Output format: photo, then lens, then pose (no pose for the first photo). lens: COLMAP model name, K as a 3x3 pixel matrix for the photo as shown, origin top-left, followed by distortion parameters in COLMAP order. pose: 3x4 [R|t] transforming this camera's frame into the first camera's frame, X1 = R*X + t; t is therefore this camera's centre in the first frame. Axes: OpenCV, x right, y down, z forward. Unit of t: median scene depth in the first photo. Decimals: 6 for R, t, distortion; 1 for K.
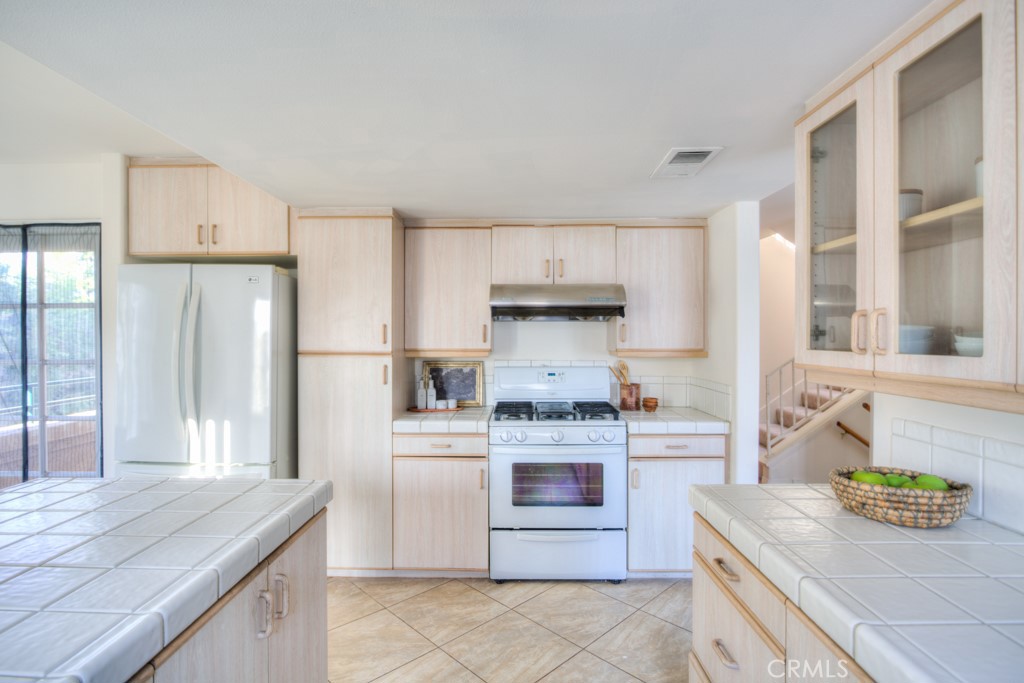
lens RADIAL K [[502.0, 0, 508.7], [0, 502.0, 337.1], [0, 0, 1]] dist [-0.014855, 0.000525]
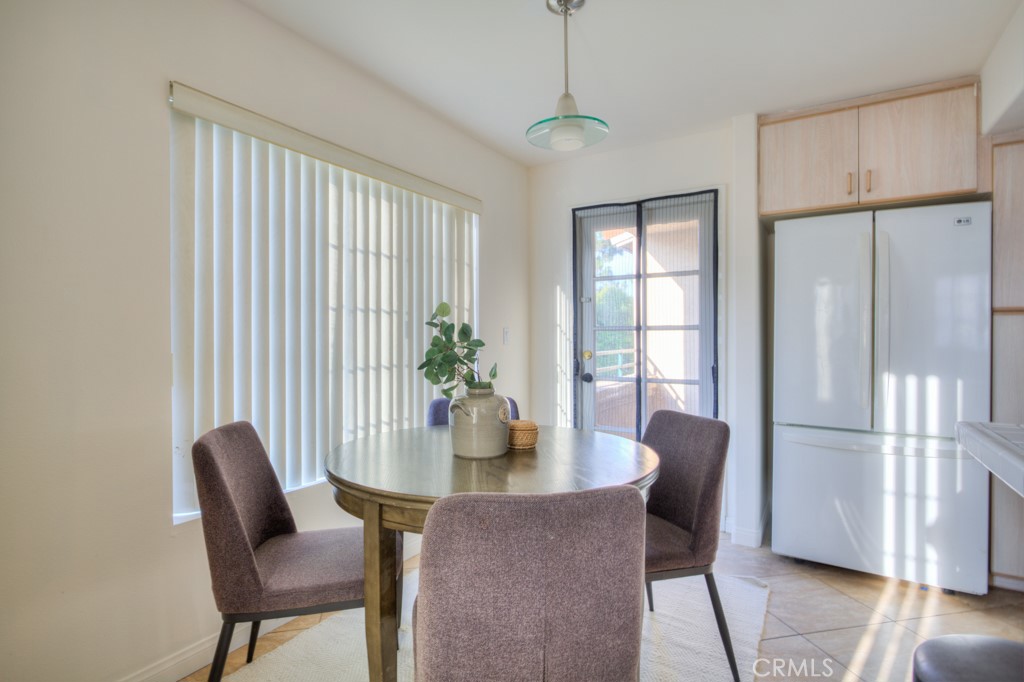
lens RADIAL K [[502.0, 0, 508.7], [0, 502.0, 336.6], [0, 0, 1]] dist [-0.014855, 0.000525]
pose [[0.857338, 0.003057, -0.514745, -0.680882], [-0.003669, 0.999993, -0.000173, 0.076109], [0.514741, 0.002037, 0.857343, -0.099883]]
